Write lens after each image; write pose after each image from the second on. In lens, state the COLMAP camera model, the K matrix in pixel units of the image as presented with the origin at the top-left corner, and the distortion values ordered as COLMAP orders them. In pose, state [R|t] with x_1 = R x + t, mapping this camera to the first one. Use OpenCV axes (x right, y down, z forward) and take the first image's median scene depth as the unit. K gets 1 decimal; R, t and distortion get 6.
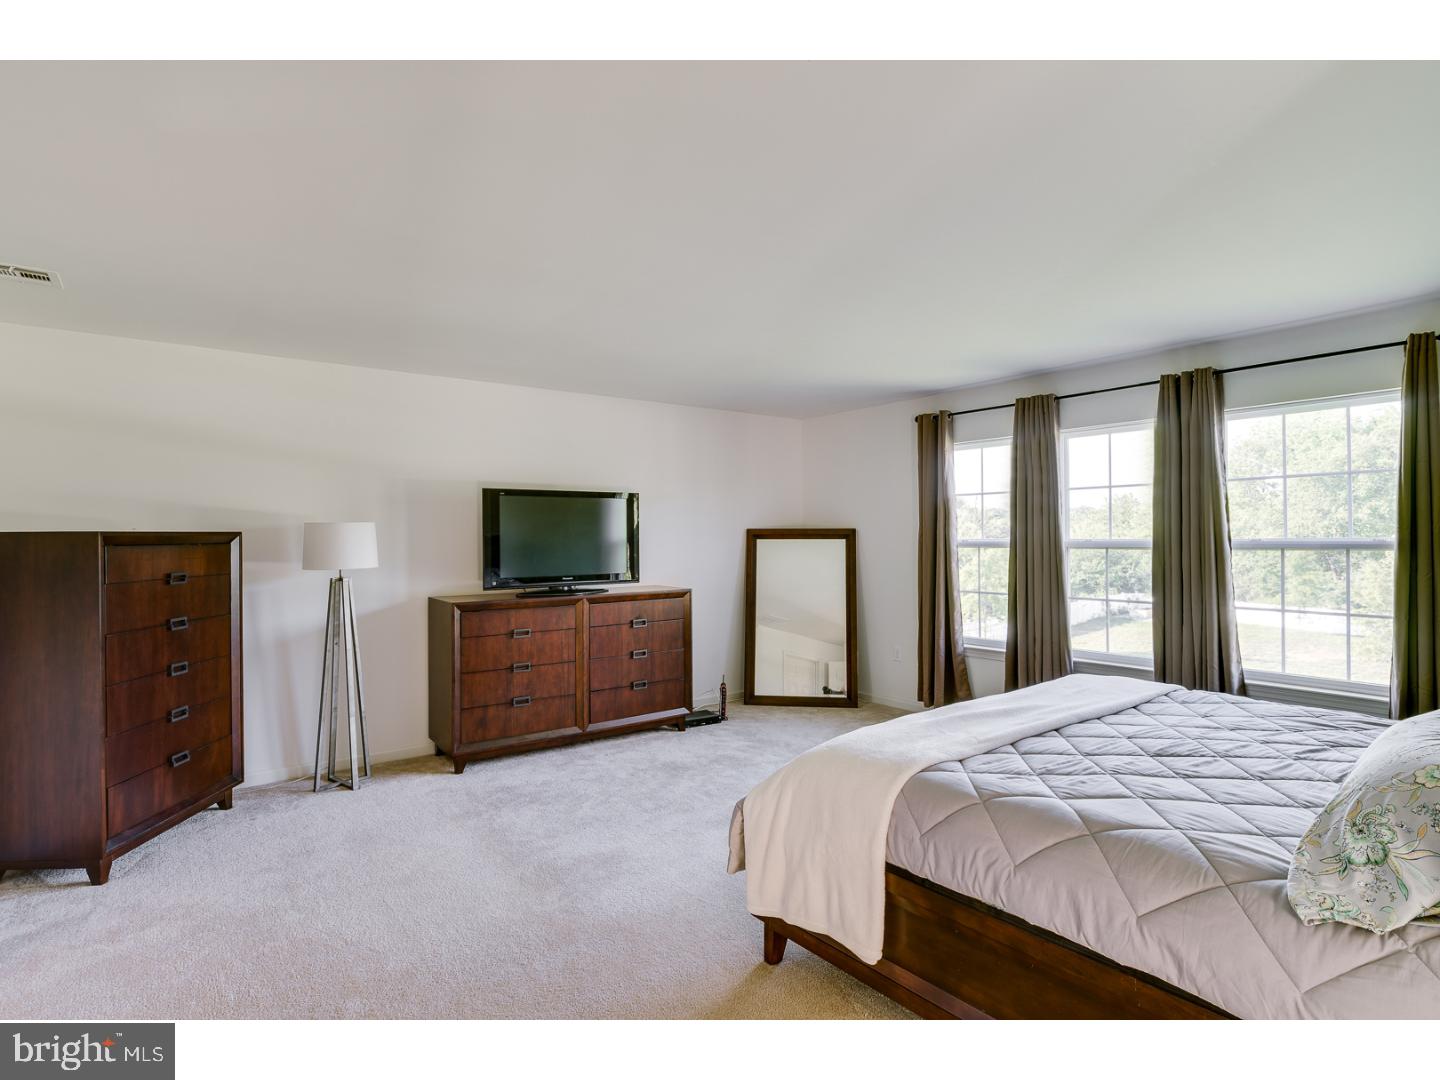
lens RADIAL K [[755.0, 0, 720.3], [0, 755.0, 532.8], [0, 0, 1]] dist [0.000968, -0.000711]
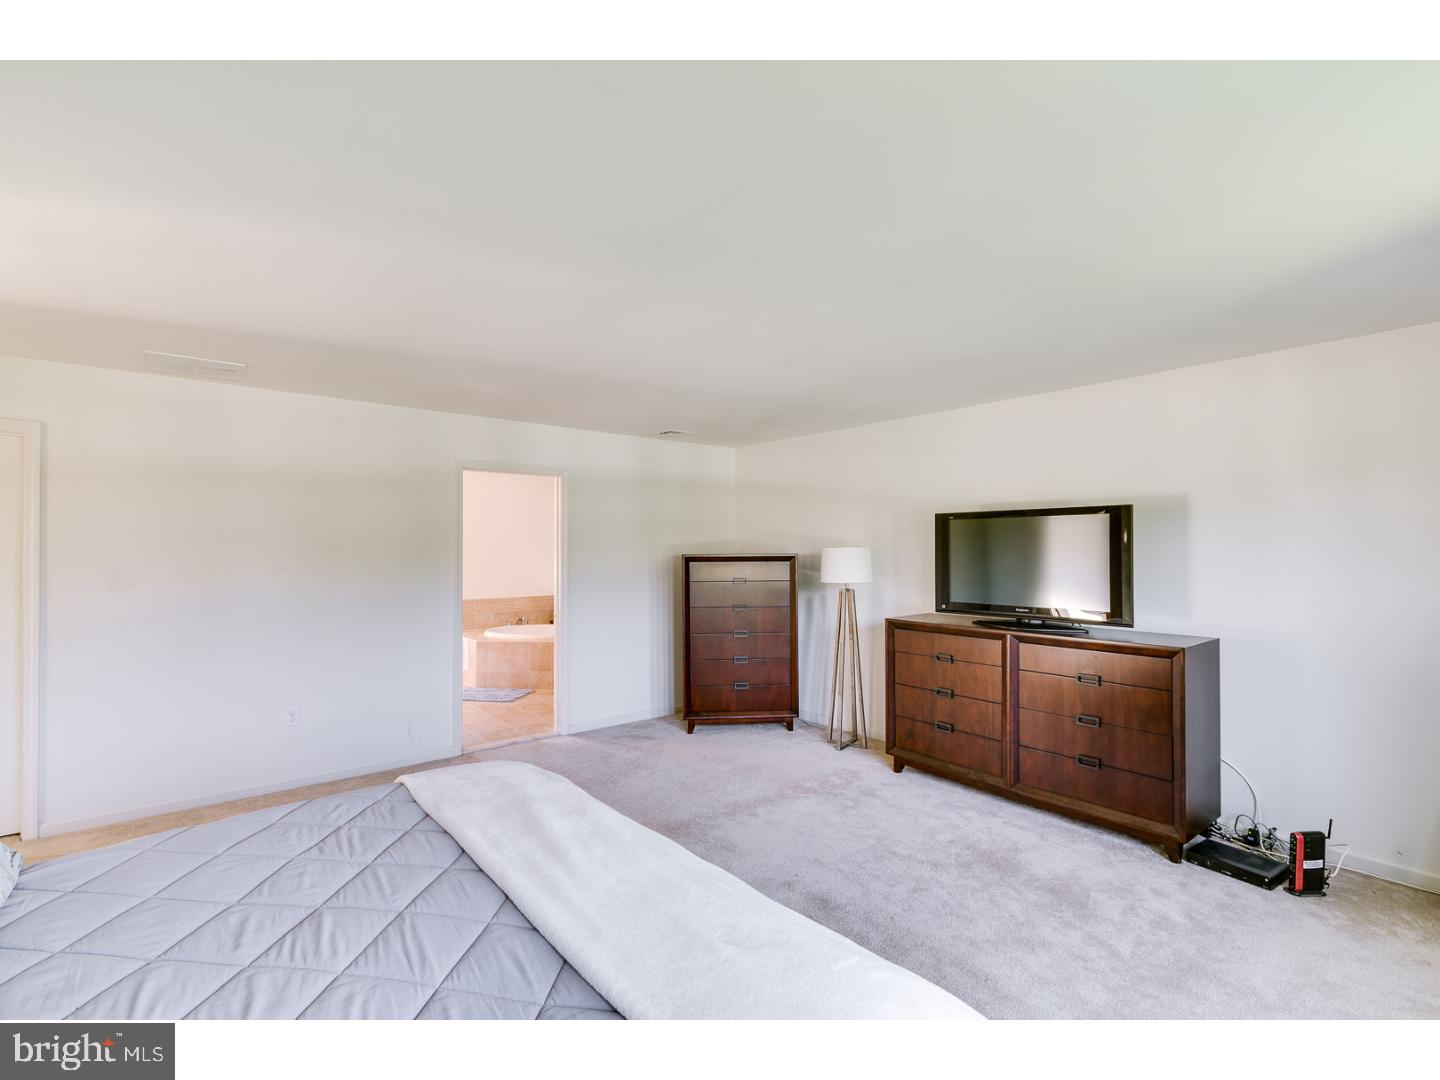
lens RADIAL K [[657.6, 0, 723.3], [0, 657.6, 546.6], [0, 0, 1]] dist [-0.005805, -0.000436]
pose [[0.033776, 0.005698, -0.999413, 0.584129], [0.003829, 0.999976, 0.005831, -0.020230], [0.999422, -0.004024, 0.033753, 0.676026]]
